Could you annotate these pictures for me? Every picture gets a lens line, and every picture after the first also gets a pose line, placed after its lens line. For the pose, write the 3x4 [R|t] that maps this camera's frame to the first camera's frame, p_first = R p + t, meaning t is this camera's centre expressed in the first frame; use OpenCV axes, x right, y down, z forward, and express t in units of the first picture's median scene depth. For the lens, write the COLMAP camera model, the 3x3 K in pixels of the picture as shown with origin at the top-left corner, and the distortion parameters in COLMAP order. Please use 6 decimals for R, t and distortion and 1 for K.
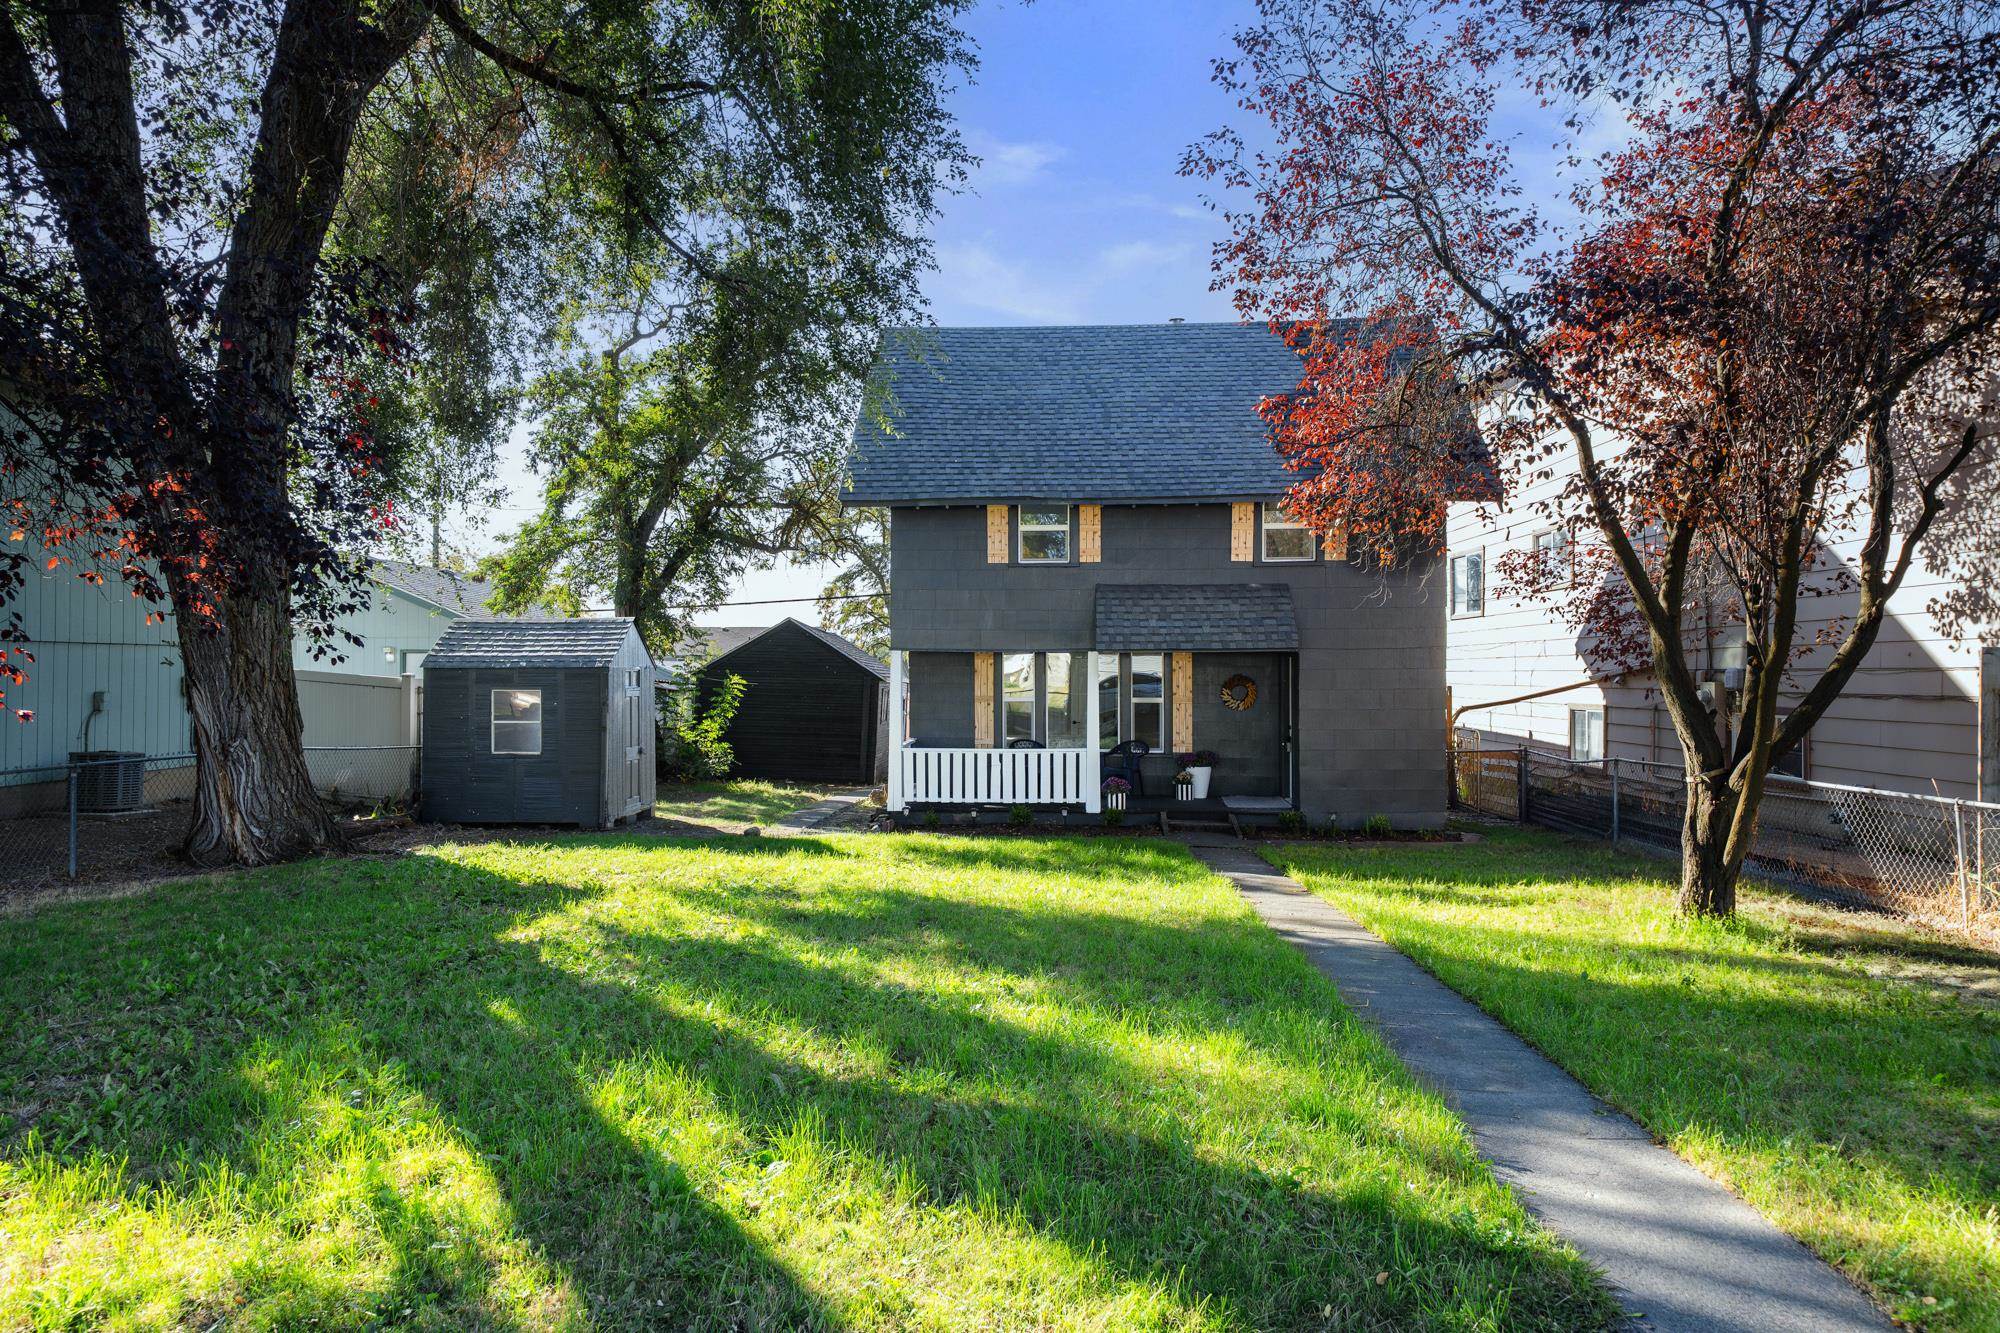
lens RADIAL K [[1288.5, 0, 990.2], [0, 1288.5, 664.1], [0, 0, 1]] dist [0.010967, -0.000810]
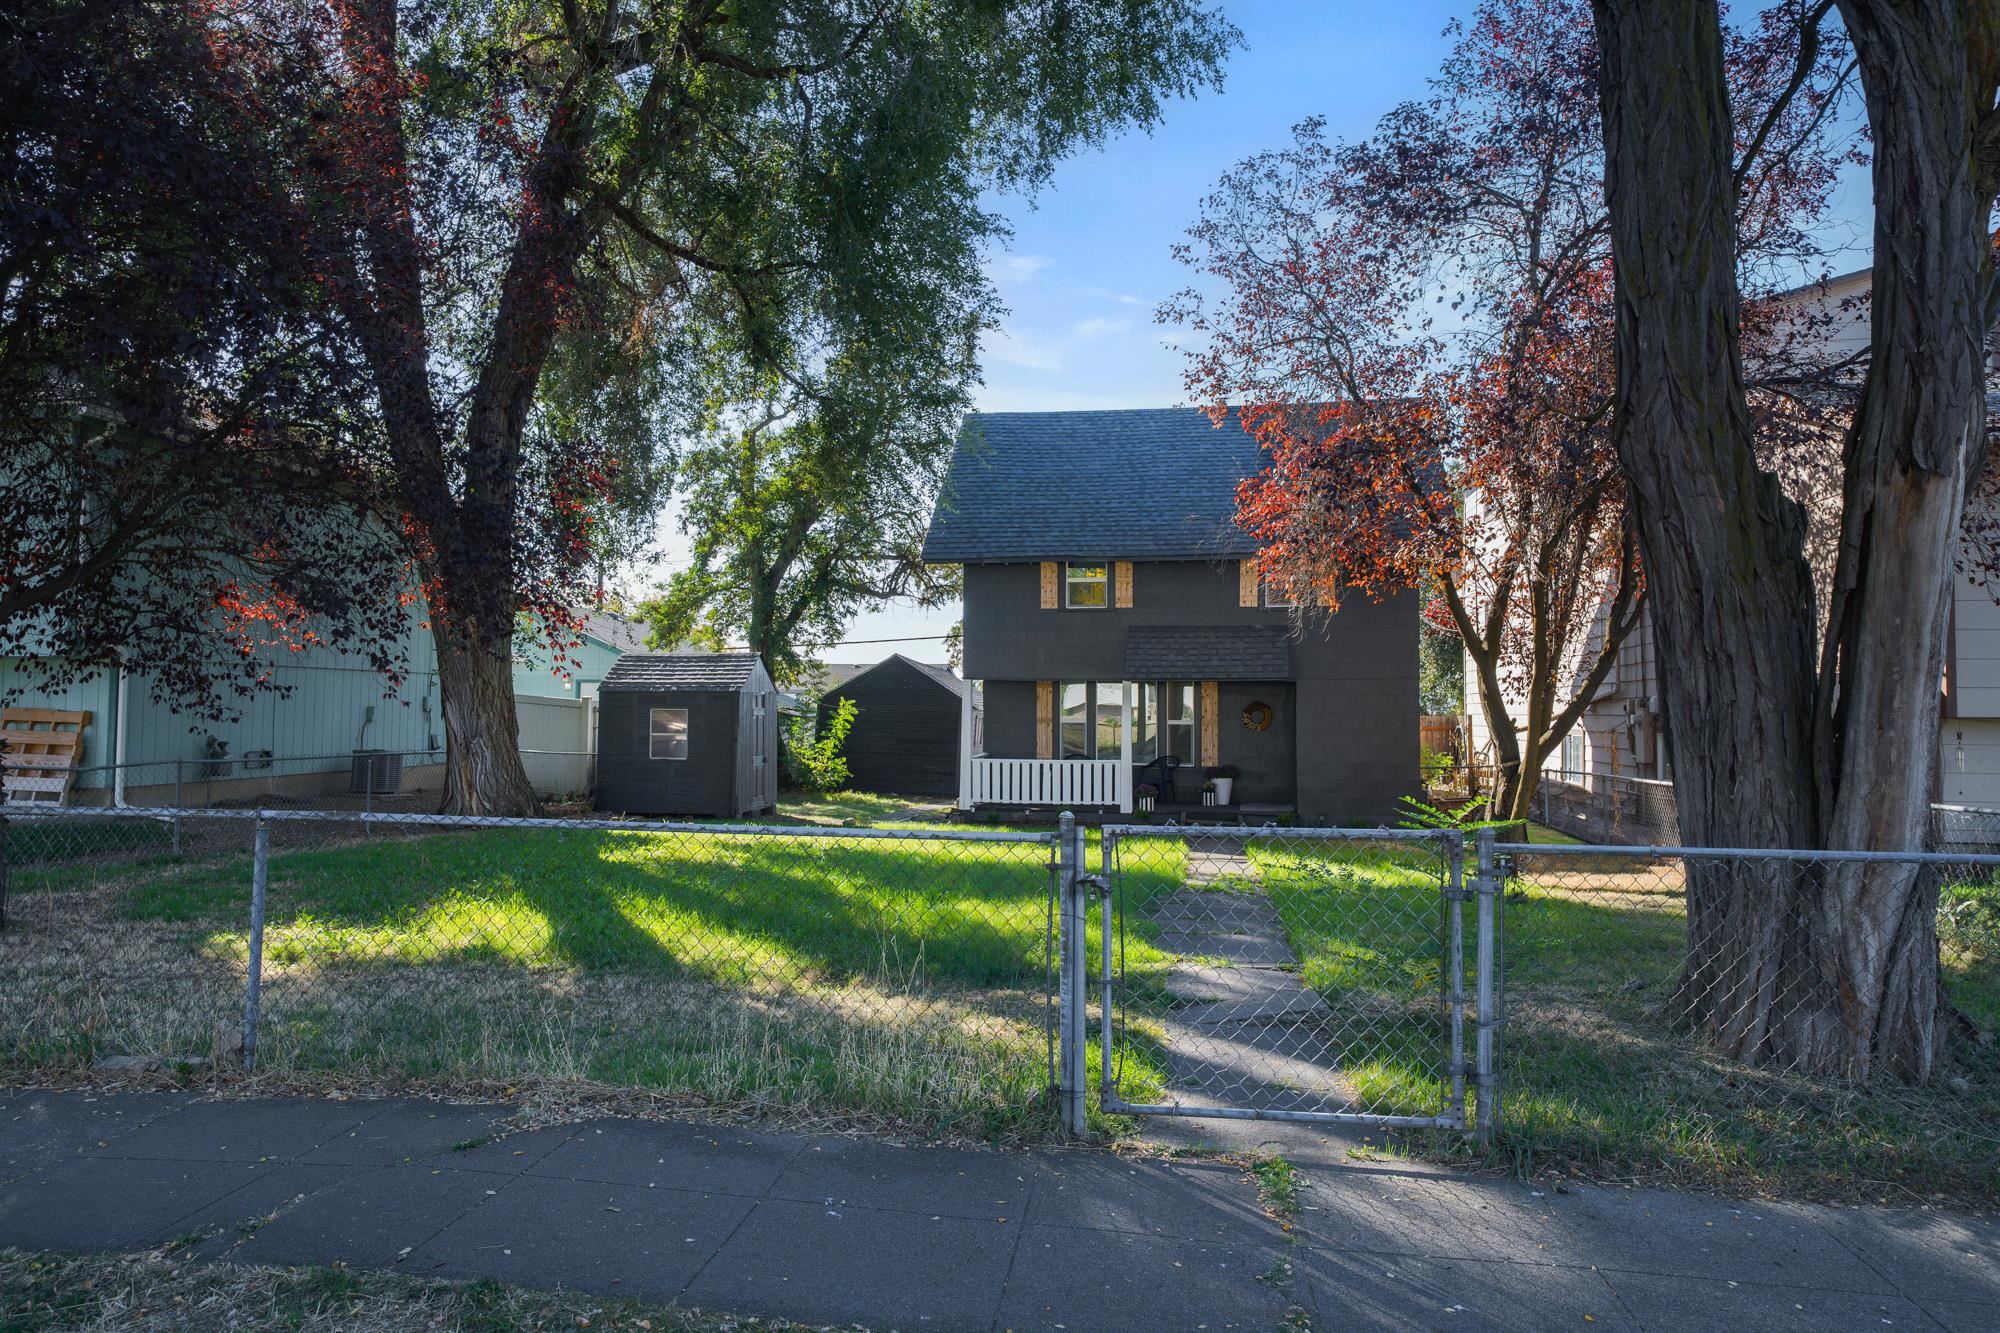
lens RADIAL K [[1303.4, 0, 1000.1], [0, 1303.4, 655.3], [0, 0, 1]] dist [0.002566, -0.000288]
pose [[0.994946, 0.001575, -0.100395, 0.084149], [-0.005272, 0.999317, -0.036571, 0.011859], [0.100269, 0.036915, 0.994275, -0.240422]]
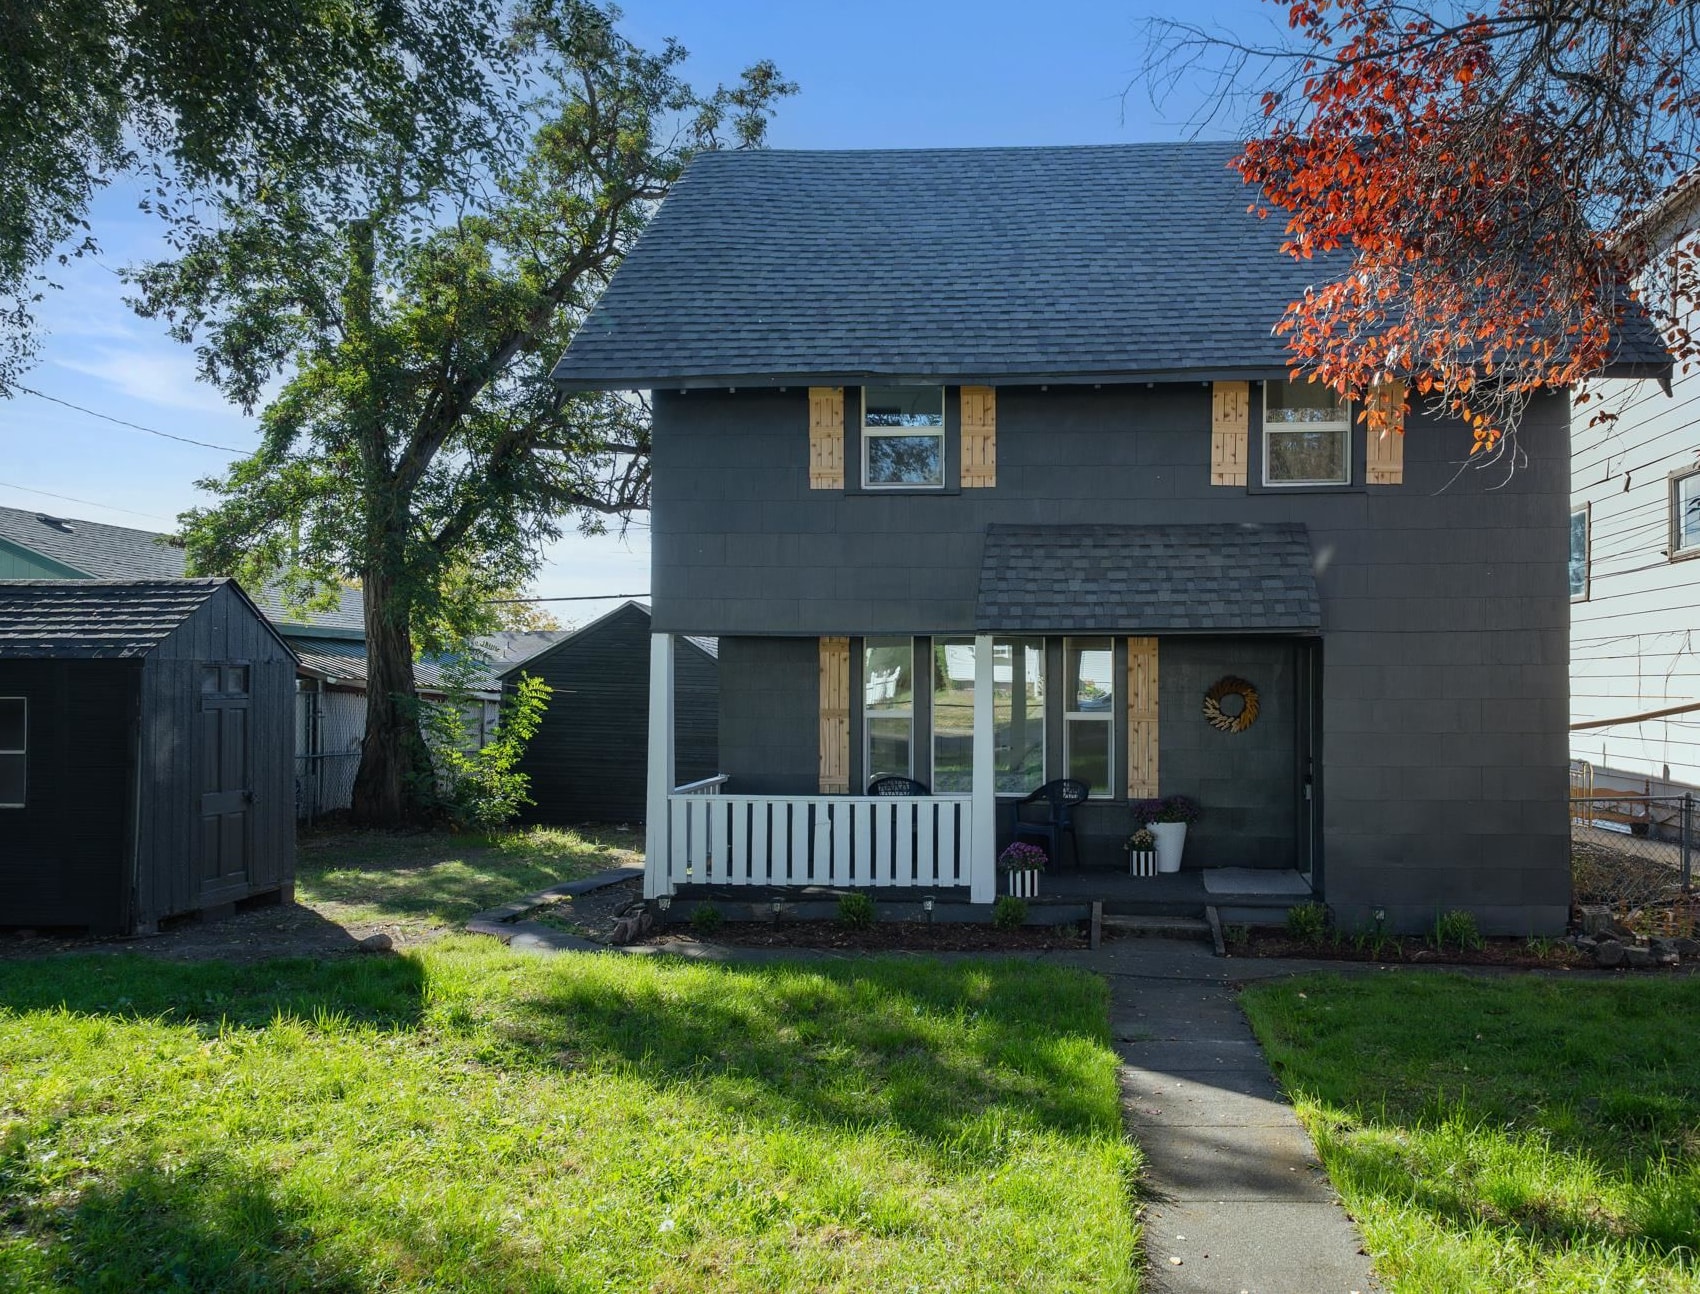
lens RADIAL K [[1333.8, 0, 1022.8], [0, 1333.8, 666.6], [0, 0, 1]] dist [0.013329, 0.049687]
pose [[0.999995, 0.003212, 0.000593, 0.097477], [-0.003207, 0.999953, -0.009174, 0.010438], [-0.000622, 0.009172, 0.999958, 0.372249]]
